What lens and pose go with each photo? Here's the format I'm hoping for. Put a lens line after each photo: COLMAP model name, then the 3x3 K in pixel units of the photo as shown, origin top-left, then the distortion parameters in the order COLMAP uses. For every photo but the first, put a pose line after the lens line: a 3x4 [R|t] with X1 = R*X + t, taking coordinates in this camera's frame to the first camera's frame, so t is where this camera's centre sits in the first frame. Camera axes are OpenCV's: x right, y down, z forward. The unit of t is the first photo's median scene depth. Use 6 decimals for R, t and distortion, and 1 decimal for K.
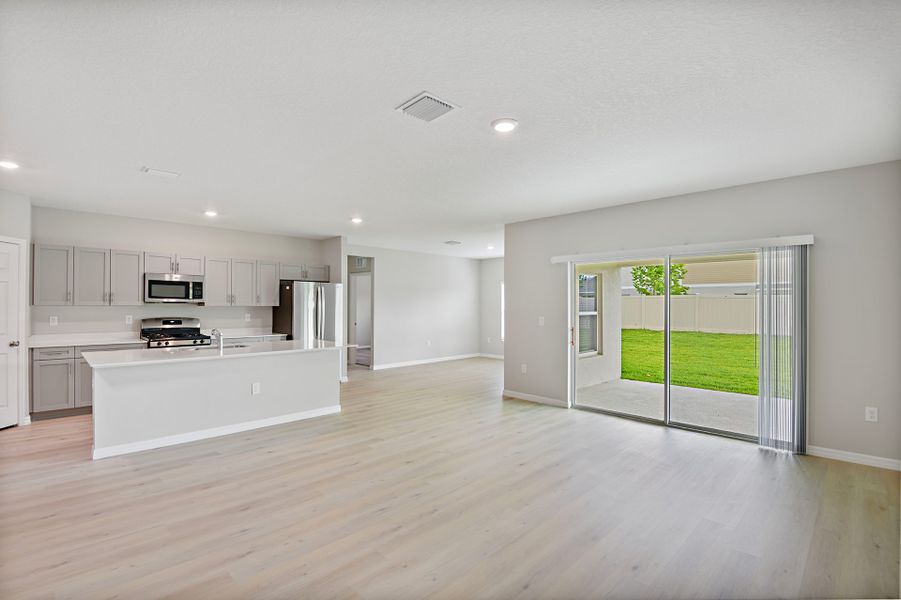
lens RADIAL K [[420.9, 0, 452.1], [0, 420.9, 302.9], [0, 0, 1]] dist [0.013210, -0.028893]
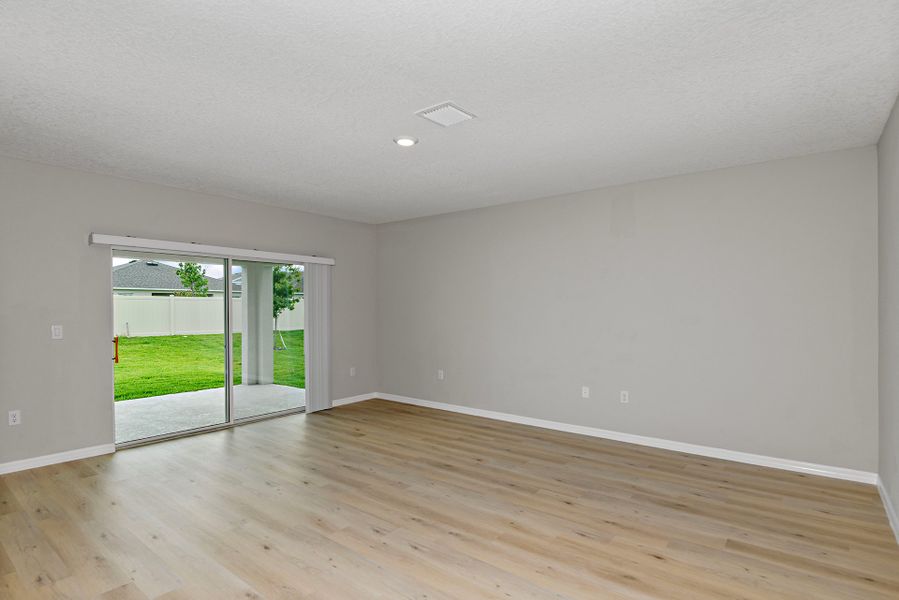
lens RADIAL K [[455.9, 0, 449.5], [0, 455.9, 300.0], [0, 0, 1]] dist [0.016346, -0.039158]
pose [[-0.109013, 0.013509, 0.993949, -0.673785], [-0.006779, 0.999874, -0.014334, 0.003216], [-0.994017, -0.008301, -0.108908, 0.638624]]
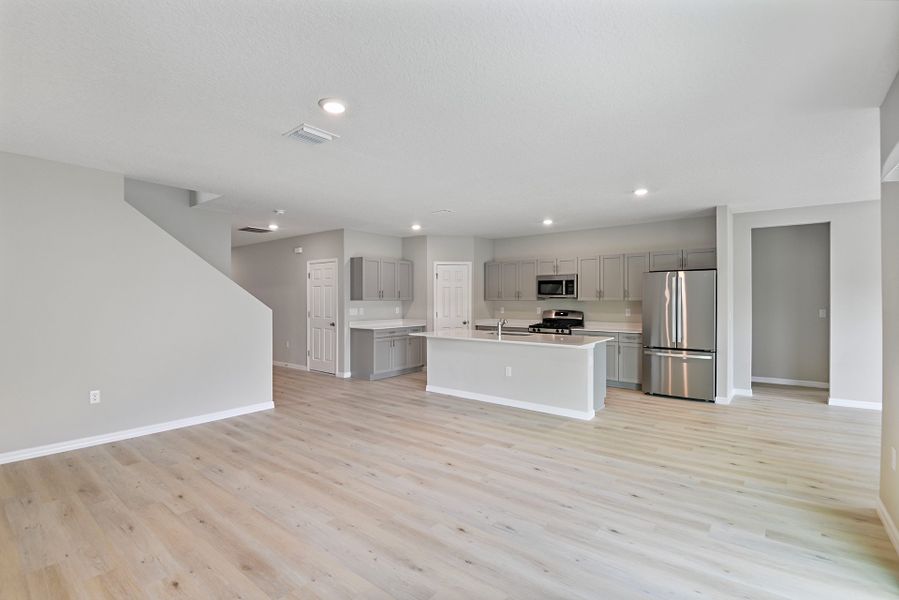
lens RADIAL K [[420.0, 0, 451.1], [0, 420.0, 302.9], [0, 0, 1]] dist [0.013210, -0.028893]
pose [[0.101214, 0.004440, -0.994855, 0.672163], [0.007092, 0.999961, 0.005184, 0.006569], [0.994839, -0.007580, 0.101178, 0.727434]]
